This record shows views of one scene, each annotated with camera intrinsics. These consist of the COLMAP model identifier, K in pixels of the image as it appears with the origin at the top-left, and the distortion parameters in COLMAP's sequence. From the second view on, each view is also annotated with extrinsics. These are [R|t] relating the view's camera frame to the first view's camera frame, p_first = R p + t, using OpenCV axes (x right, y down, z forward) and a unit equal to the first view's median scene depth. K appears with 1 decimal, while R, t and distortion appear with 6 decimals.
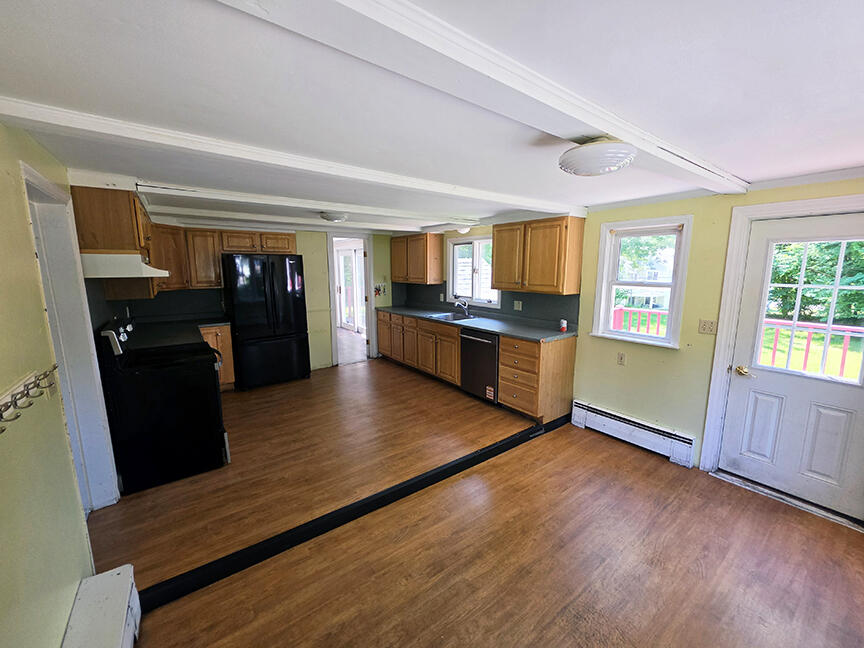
lens RADIAL K [[350.2, 0, 439.3], [0, 350.2, 323.4], [0, 0, 1]] dist [-0.001448, 0.000438]
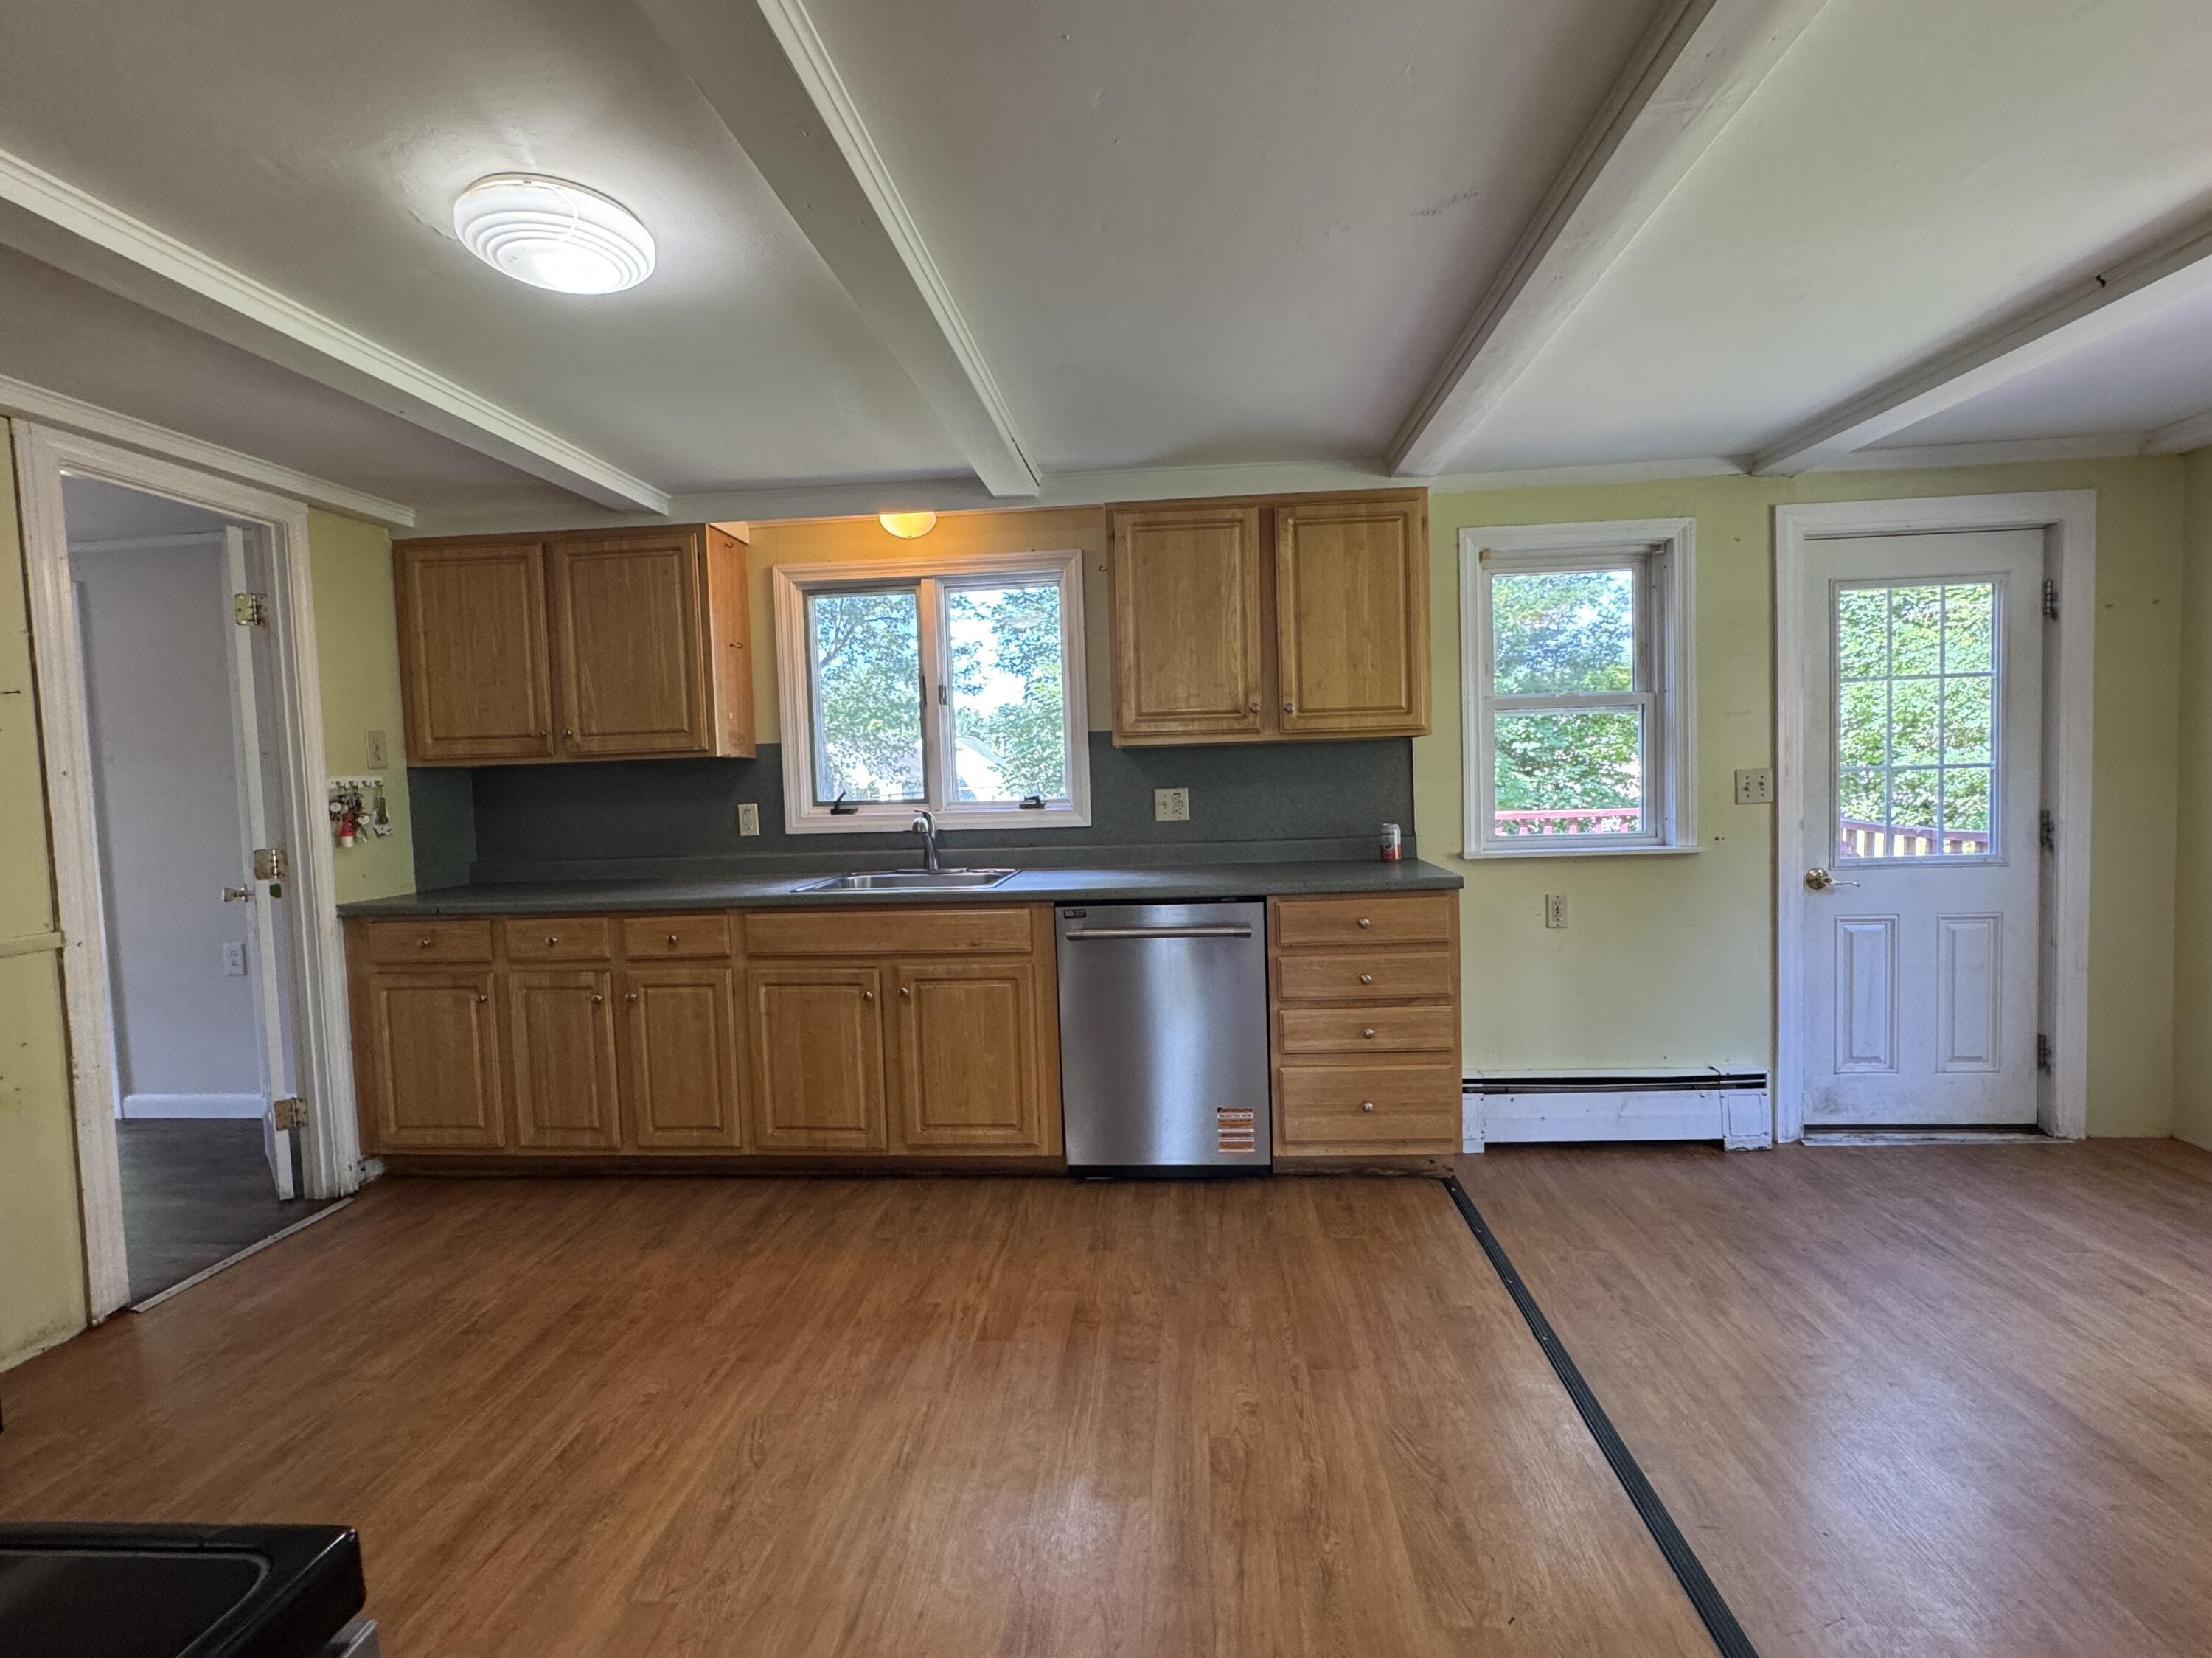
lens RADIAL K [[1015.0, 0, 1106.4], [0, 1015.0, 826.7], [0, 0, 1]] dist [-0.006006, -0.000076]
pose [[0.669429, -0.055337, 0.740812, -0.468039], [0.152579, 0.986203, -0.064210, 0.012419], [-0.727038, 0.156017, 0.668637, 0.559869]]
